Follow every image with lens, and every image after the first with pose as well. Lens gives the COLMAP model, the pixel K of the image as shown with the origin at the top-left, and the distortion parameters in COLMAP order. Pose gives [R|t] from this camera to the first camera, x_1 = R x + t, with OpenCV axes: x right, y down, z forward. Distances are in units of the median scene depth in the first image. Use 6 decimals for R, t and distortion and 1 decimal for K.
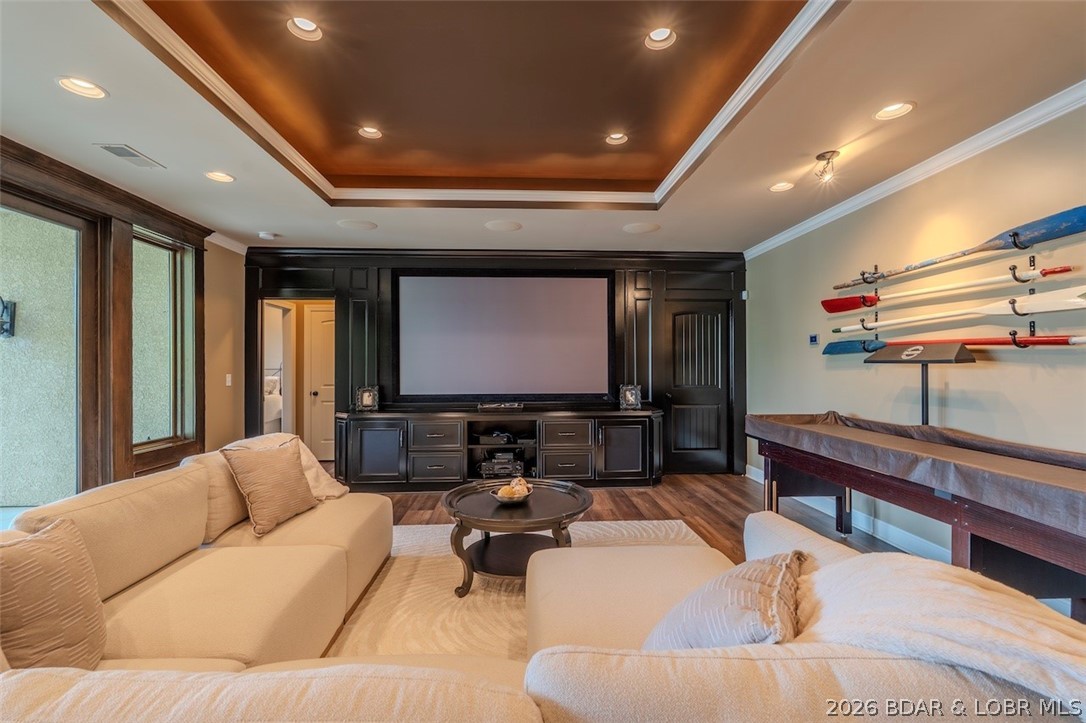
lens RADIAL K [[478.9, 0, 543.0], [0, 478.9, 361.5], [0, 0, 1]] dist [-0.001736, 0.000380]
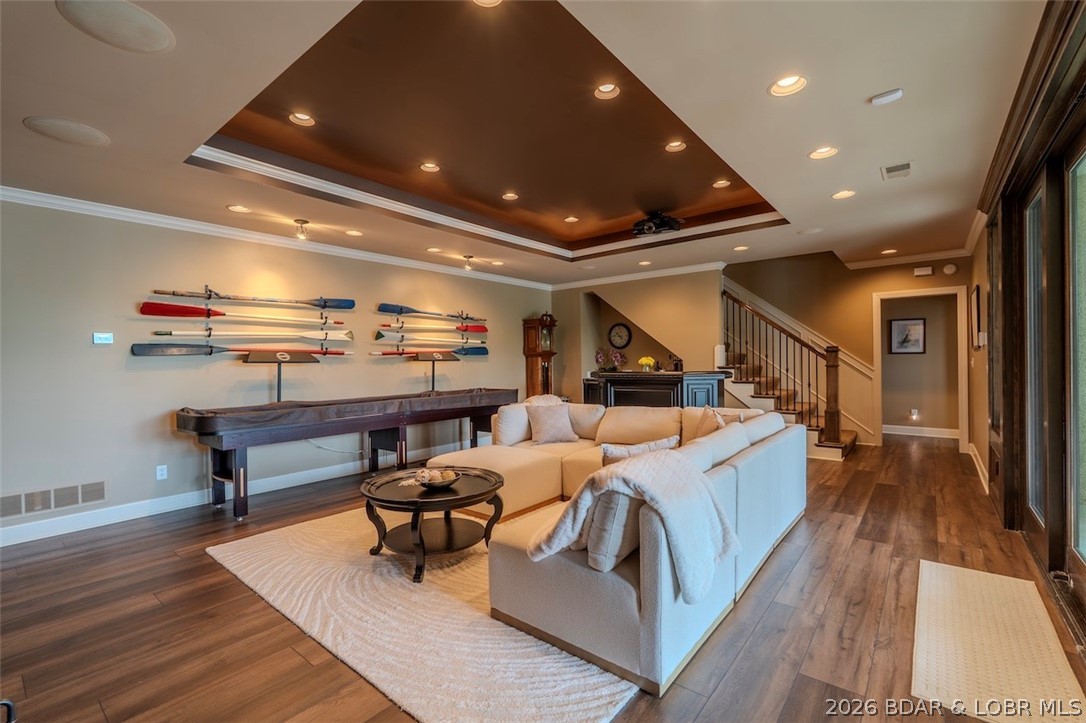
lens RADIAL K [[478.9, 0, 543.0], [0, 478.9, 361.5], [0, 0, 1]] dist [-0.001736, 0.000380]
pose [[-0.737920, 0.013623, 0.674751, -0.914752], [0.012228, 0.999902, -0.006816, 0.019241], [-0.674778, 0.003221, -0.738014, 1.543264]]
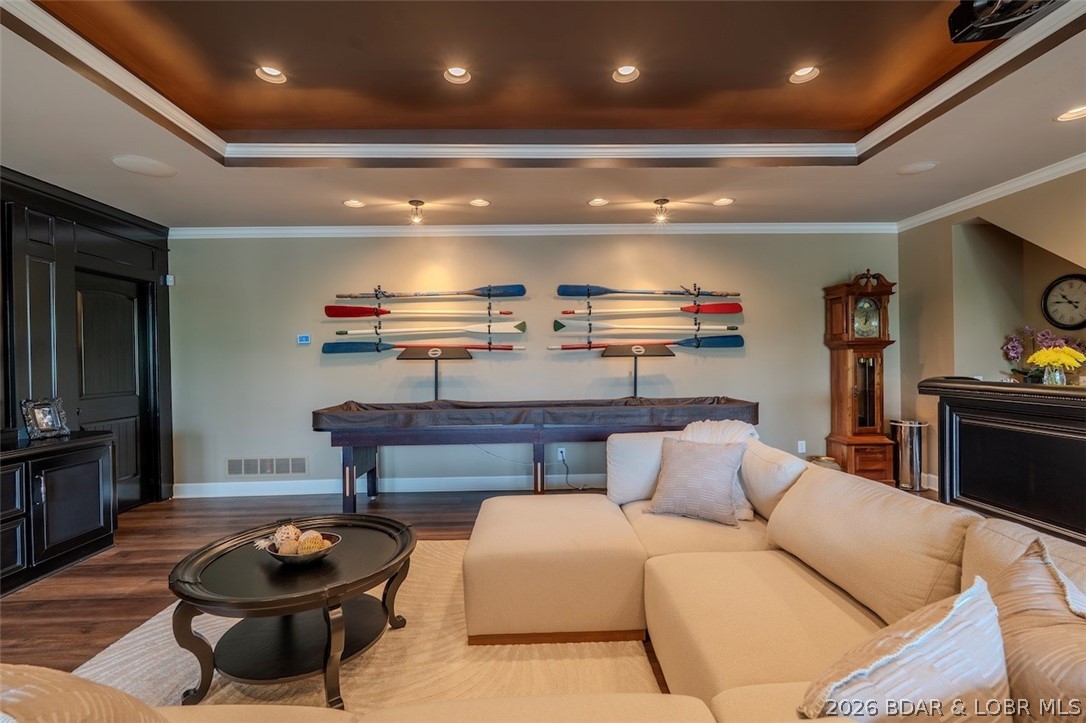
lens RADIAL K [[478.9, 0, 543.0], [0, 478.9, 361.5], [0, 0, 1]] dist [-0.001736, 0.000380]
pose [[0.028145, -0.001547, 0.999603, -0.699960], [0.006096, 0.999980, 0.001376, 0.009054], [-0.999585, 0.006055, 0.028154, 0.598751]]
